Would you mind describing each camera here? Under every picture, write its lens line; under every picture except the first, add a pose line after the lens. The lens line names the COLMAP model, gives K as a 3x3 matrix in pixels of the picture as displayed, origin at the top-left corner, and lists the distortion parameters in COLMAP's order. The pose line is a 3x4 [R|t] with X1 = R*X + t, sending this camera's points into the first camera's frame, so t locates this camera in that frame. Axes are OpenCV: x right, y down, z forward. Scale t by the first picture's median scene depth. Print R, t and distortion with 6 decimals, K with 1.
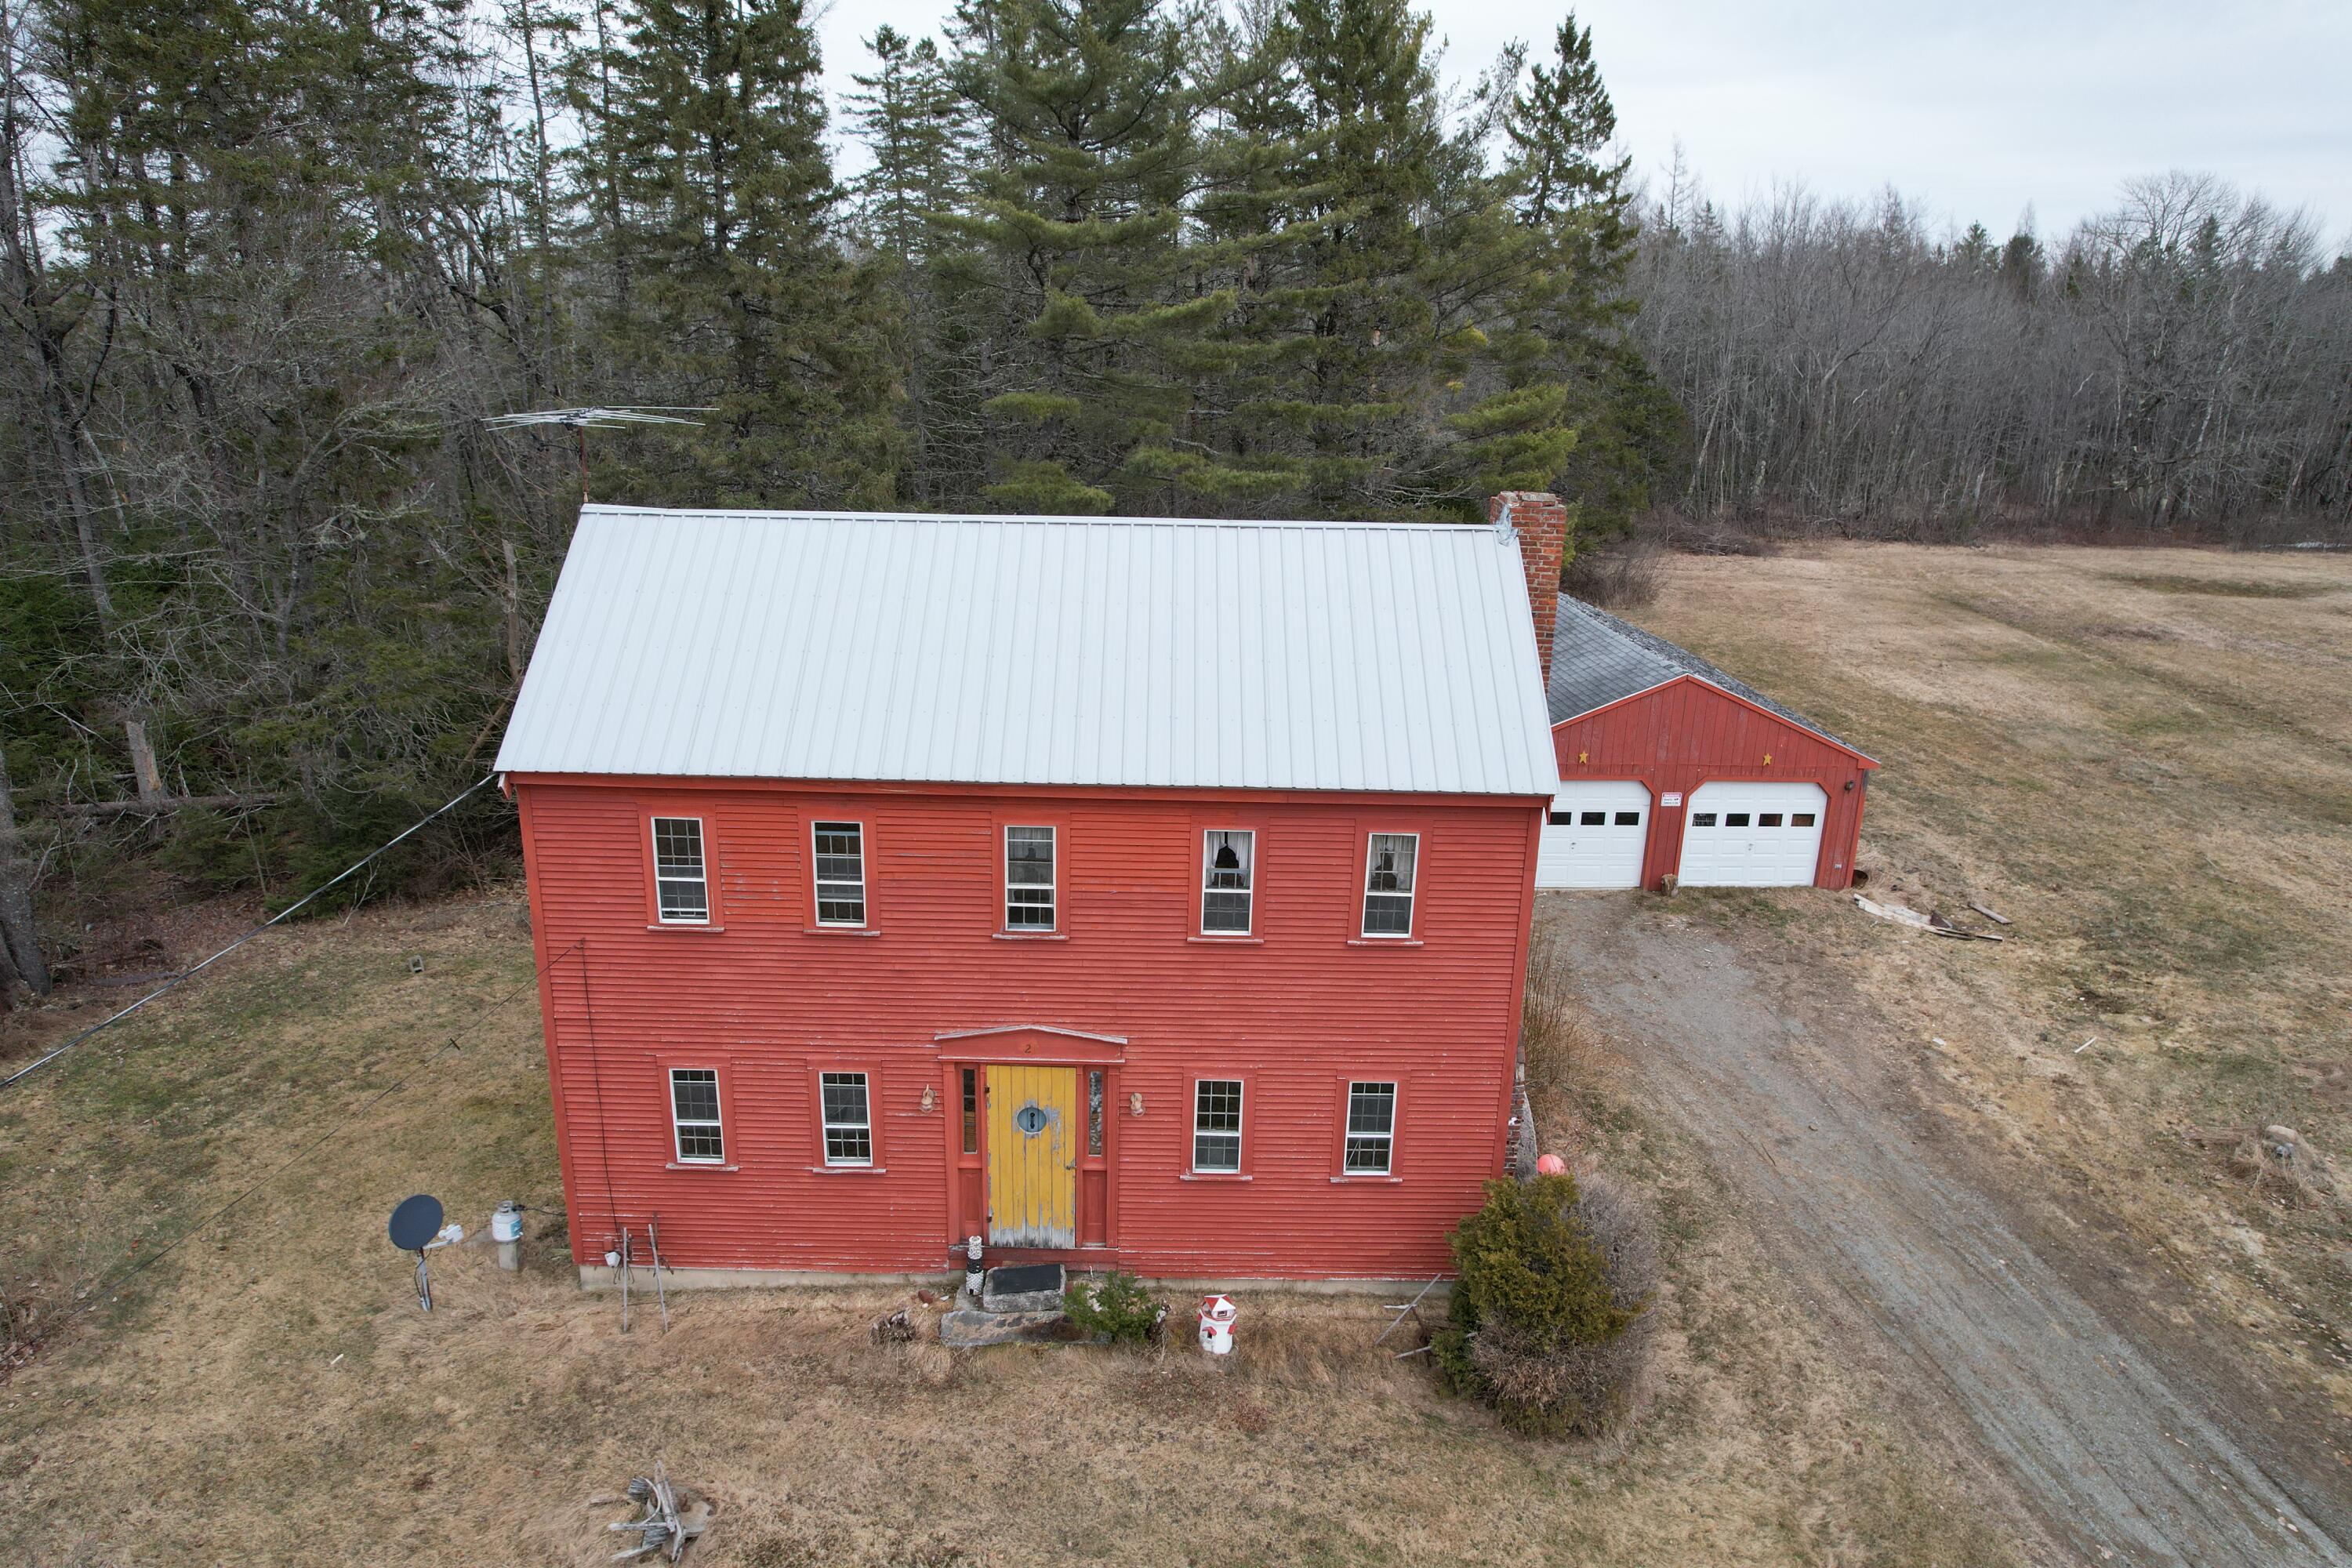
lens RADIAL K [[1502.2, 0, 1183.4], [0, 1502.2, 799.3], [0, 0, 1]] dist [-0.073018, 0.068317]
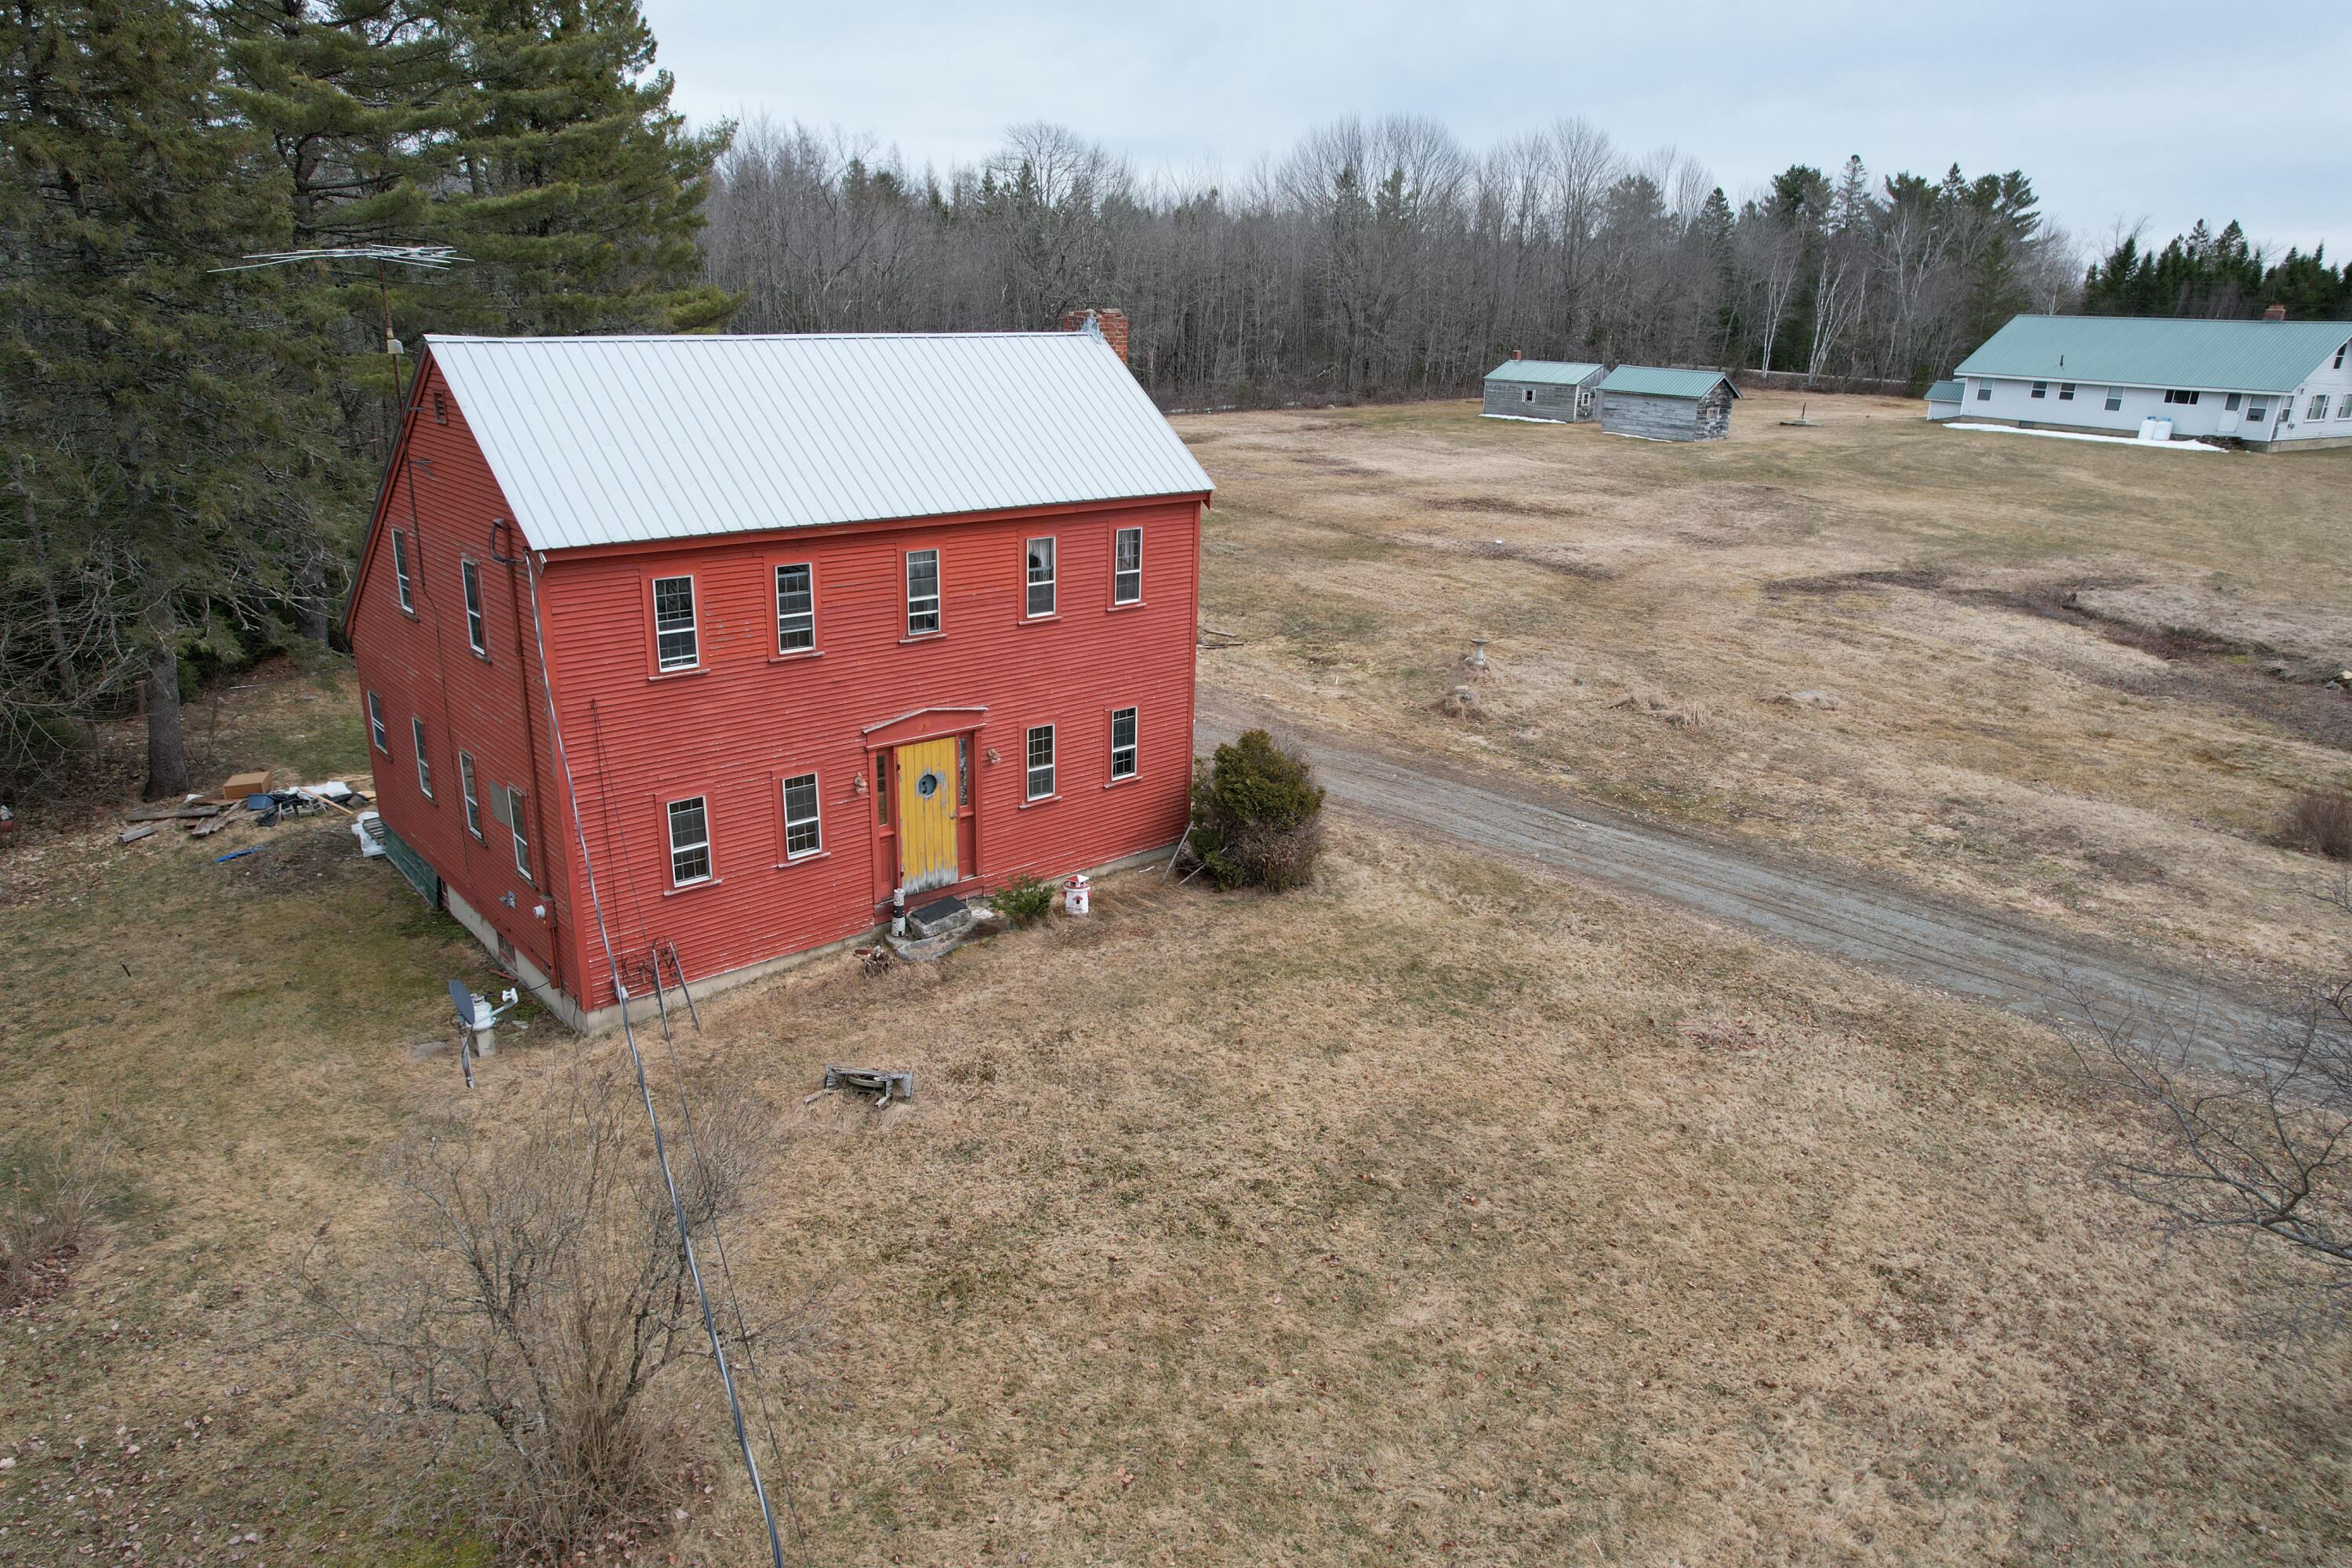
lens RADIAL K [[1502.2, 0, 1183.4], [0, 1502.2, 799.3], [0, 0, 1]] dist [-0.073018, 0.068317]
pose [[0.750377, -0.217384, 0.624242, -0.732053], [0.194009, 0.975213, 0.106393, 0.124241], [-0.631898, 0.041274, 0.773952, -0.162861]]
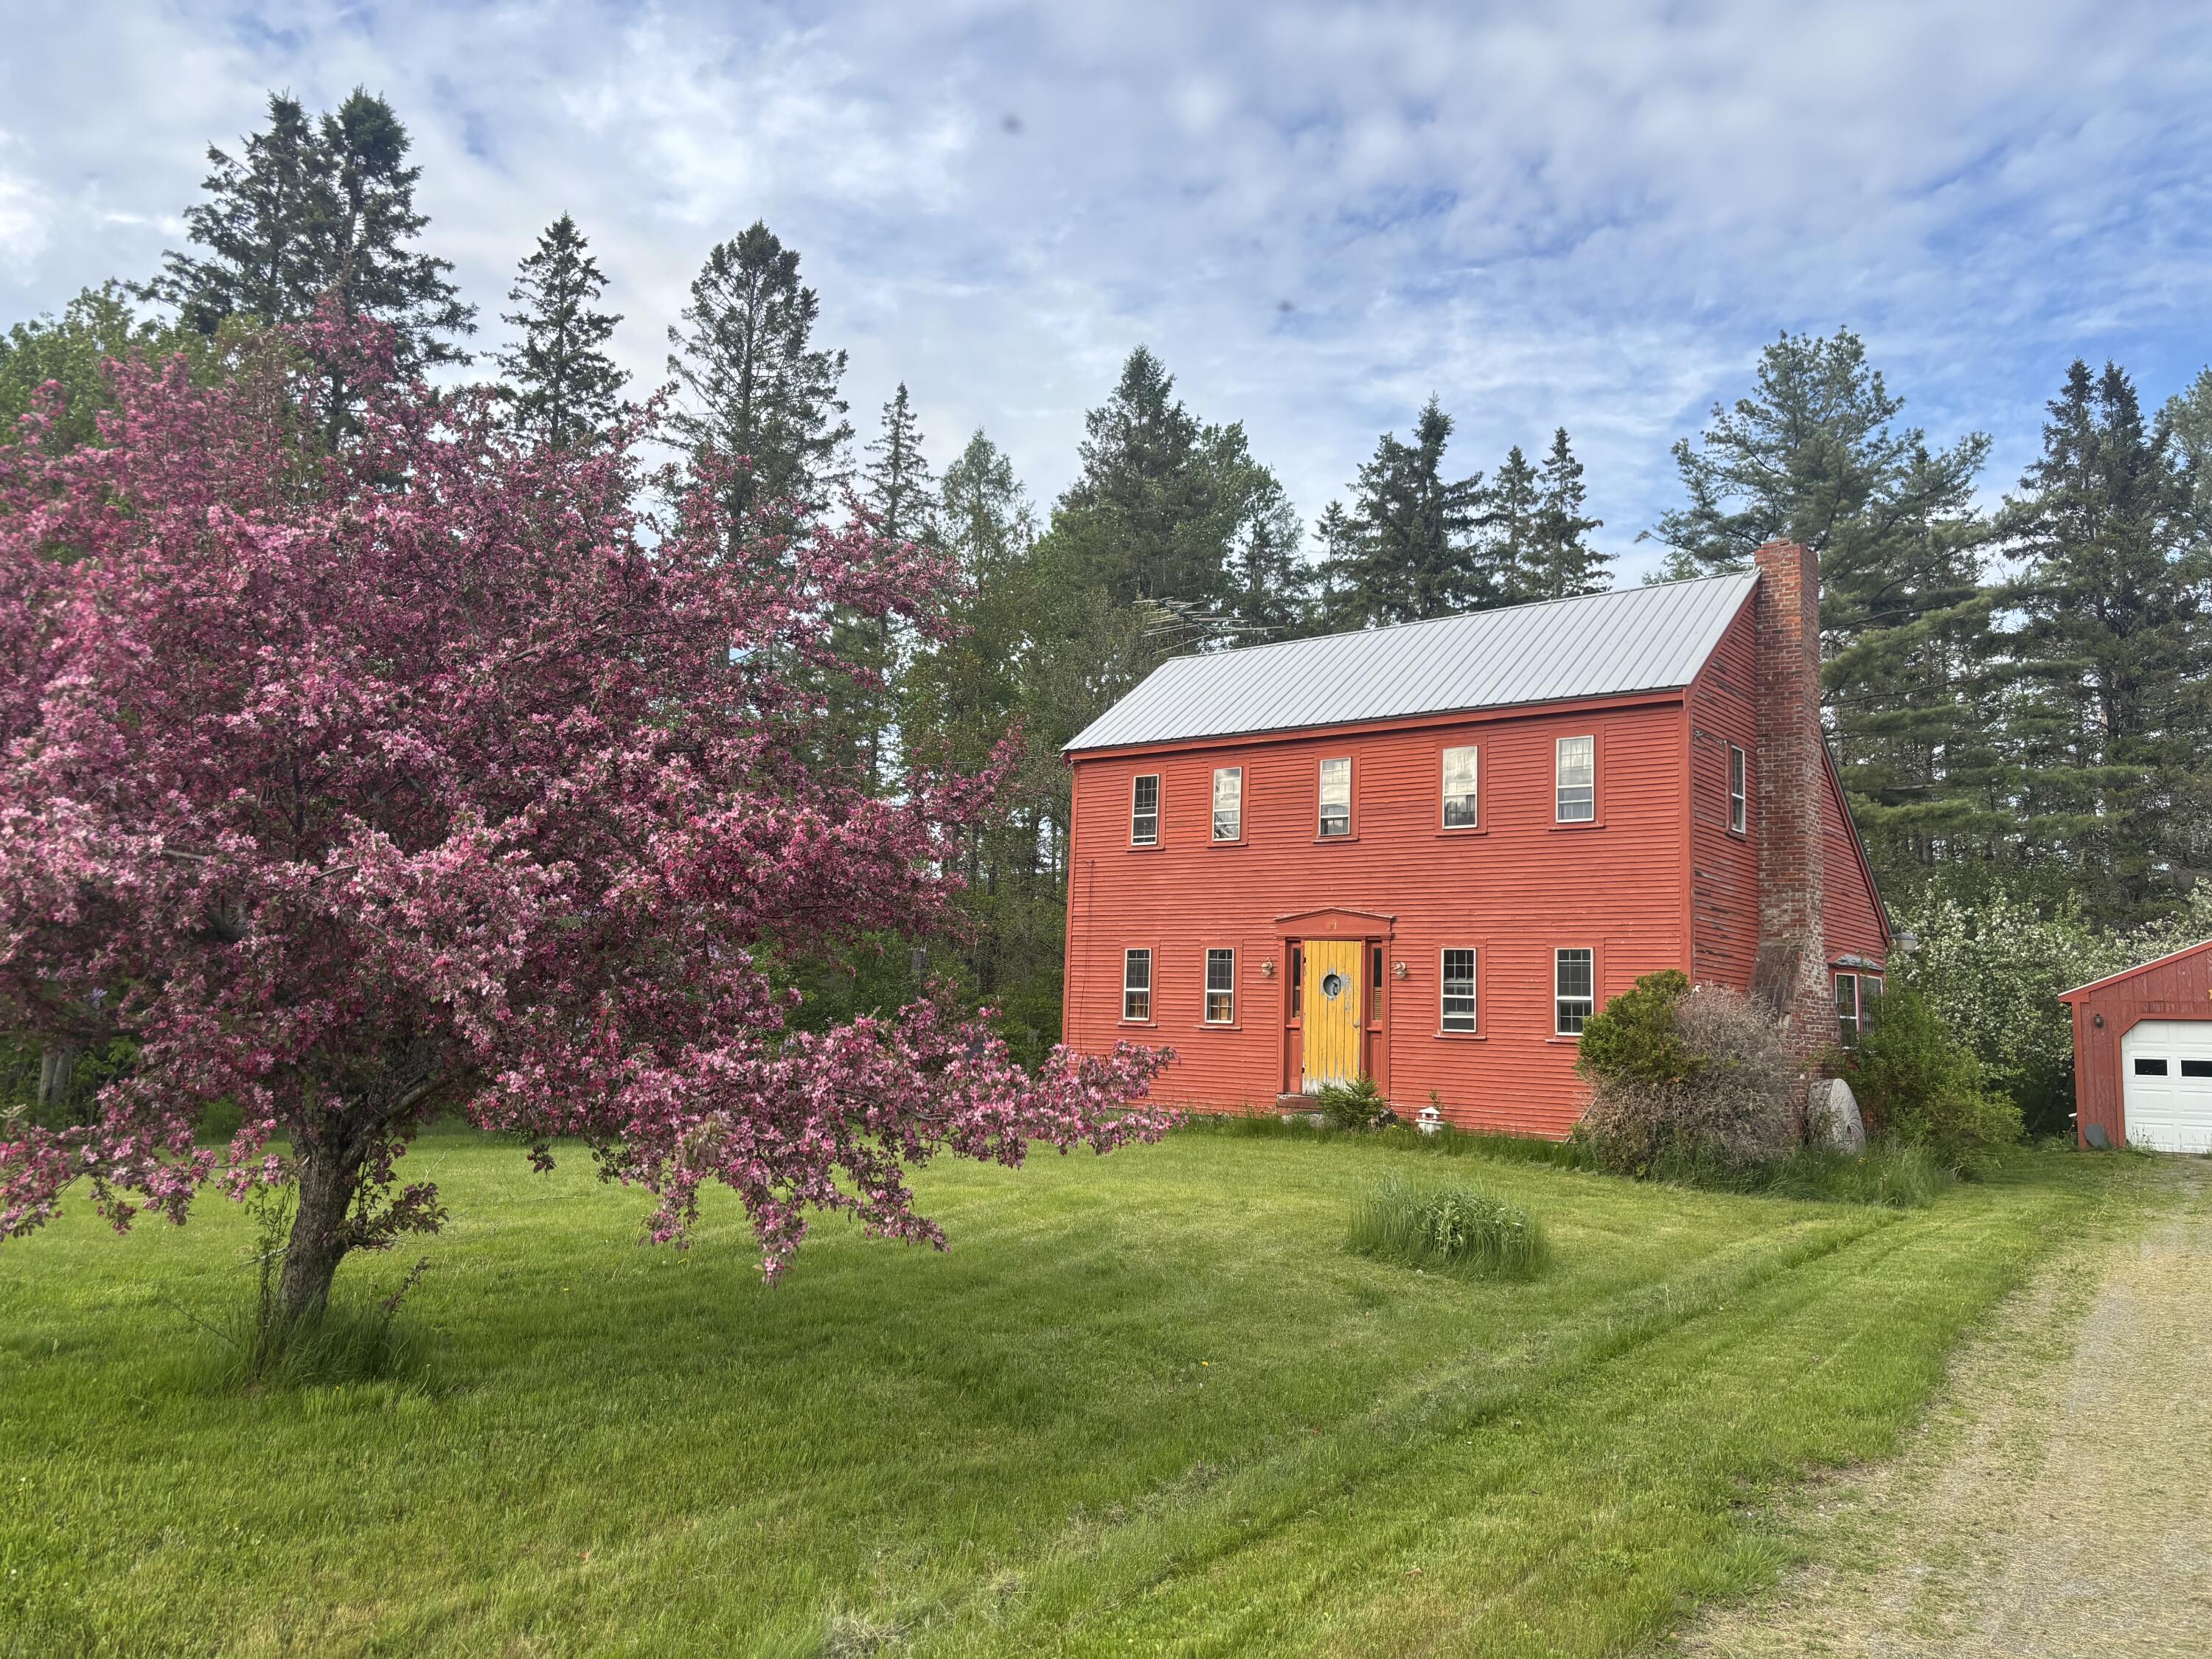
lens RADIAL K [[1599.3, 0, 1106.0], [0, 1599.3, 829.5], [0, 0, 1]] dist [0.021705, -0.003028]
pose [[0.771305, -0.074981, -0.632034, 0.638571], [-0.210782, 0.906906, -0.364819, 0.630733], [0.600550, 0.414608, 0.683696, -0.162536]]
